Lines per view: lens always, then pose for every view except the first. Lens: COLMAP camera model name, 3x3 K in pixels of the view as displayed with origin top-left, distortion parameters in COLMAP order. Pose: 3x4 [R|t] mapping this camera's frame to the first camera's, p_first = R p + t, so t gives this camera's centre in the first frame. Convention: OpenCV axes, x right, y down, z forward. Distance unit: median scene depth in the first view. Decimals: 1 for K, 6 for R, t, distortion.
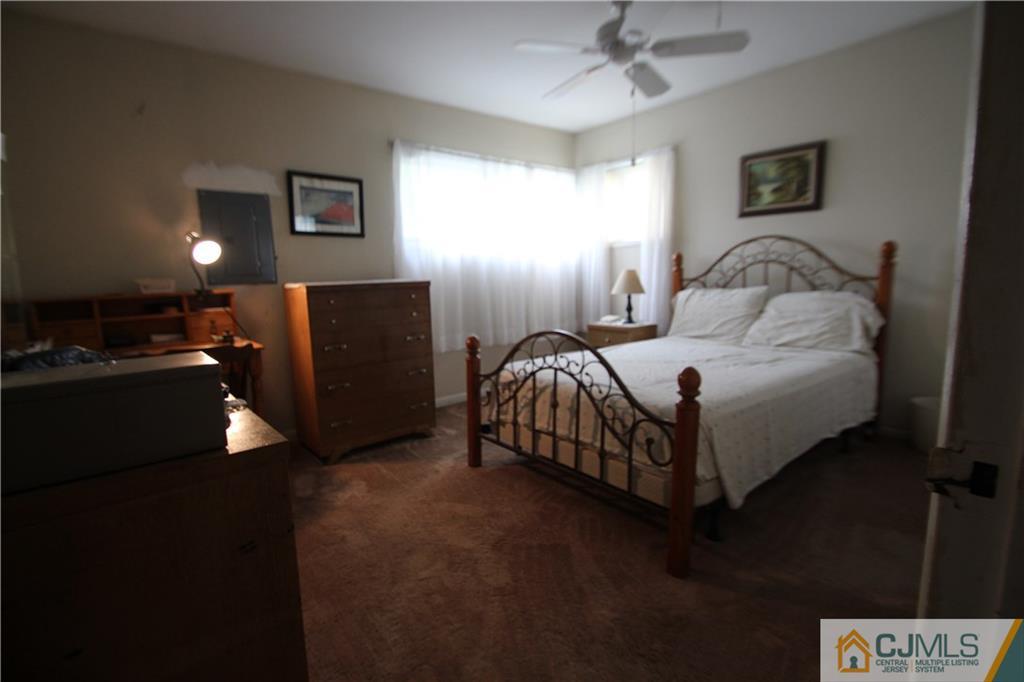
lens RADIAL K [[484.8, 0, 493.1], [0, 484.8, 344.6], [0, 0, 1]] dist [-0.002953, -0.001082]
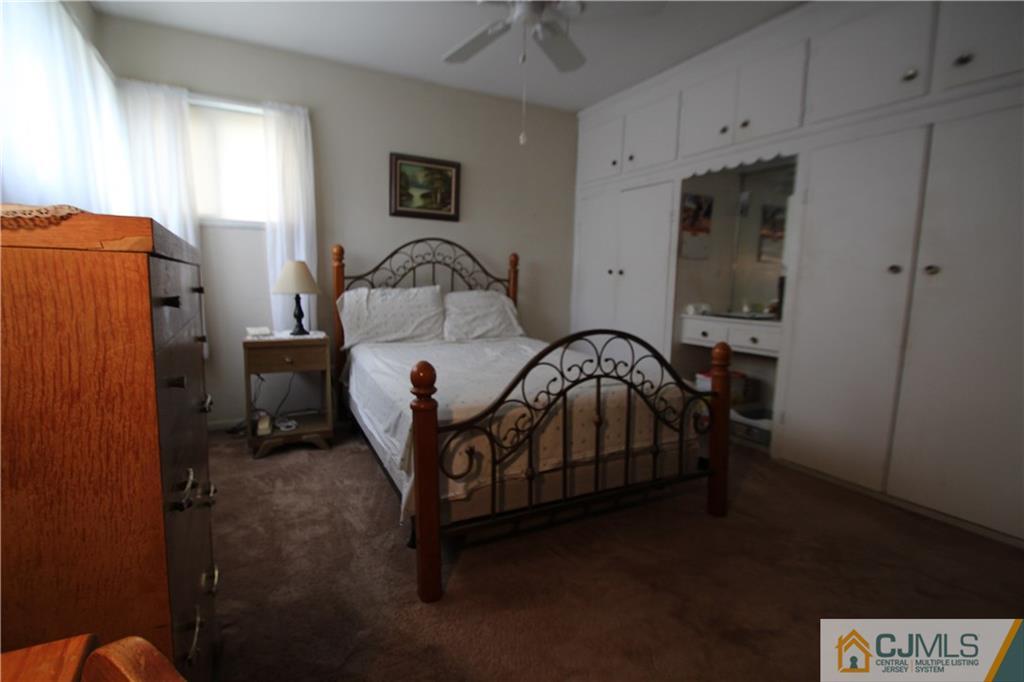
lens RADIAL K [[484.8, 0, 493.1], [0, 484.8, 344.6], [0, 0, 1]] dist [-0.002953, -0.001082]
pose [[0.169790, -0.096074, 0.980786, -0.482553], [0.122381, 0.989588, 0.075750, -0.060042], [-0.977852, 0.107168, 0.179780, 0.721966]]
